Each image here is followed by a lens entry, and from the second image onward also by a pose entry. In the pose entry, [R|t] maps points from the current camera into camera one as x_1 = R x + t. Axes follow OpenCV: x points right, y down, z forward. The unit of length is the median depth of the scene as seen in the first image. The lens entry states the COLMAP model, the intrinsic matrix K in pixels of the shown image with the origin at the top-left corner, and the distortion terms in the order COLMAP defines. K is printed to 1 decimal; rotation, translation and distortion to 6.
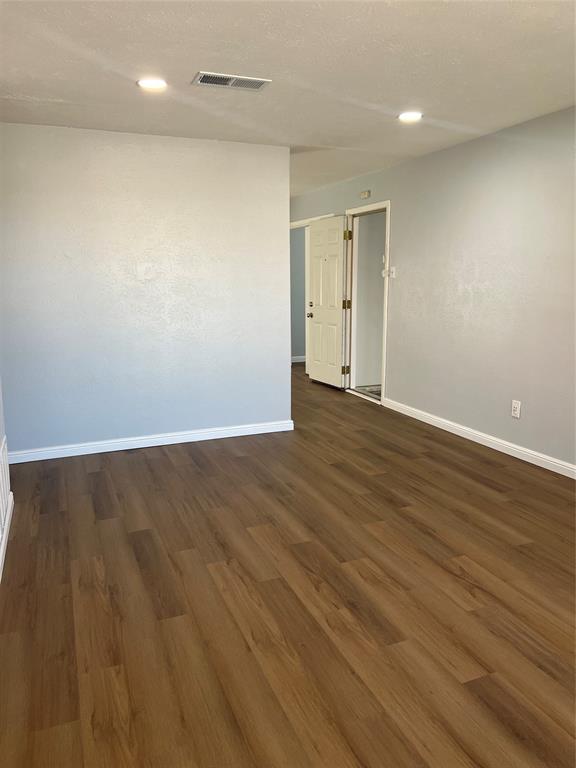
lens RADIAL K [[576.5, 0, 286.9], [0, 576.5, 384.2], [0, 0, 1]] dist [0.035881, -0.037439]
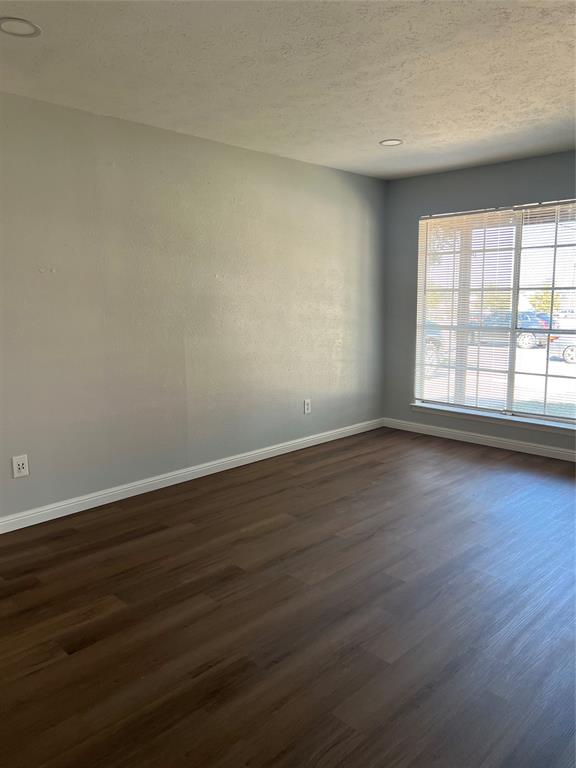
lens RADIAL K [[576.5, 0, 286.8], [0, 576.5, 383.9], [0, 0, 1]] dist [0.035881, -0.037439]
pose [[-0.396686, -0.127104, 0.909112, -0.461891], [0.180523, 0.960226, 0.213021, -0.174597], [-0.900029, 0.248618, -0.357963, 1.003114]]
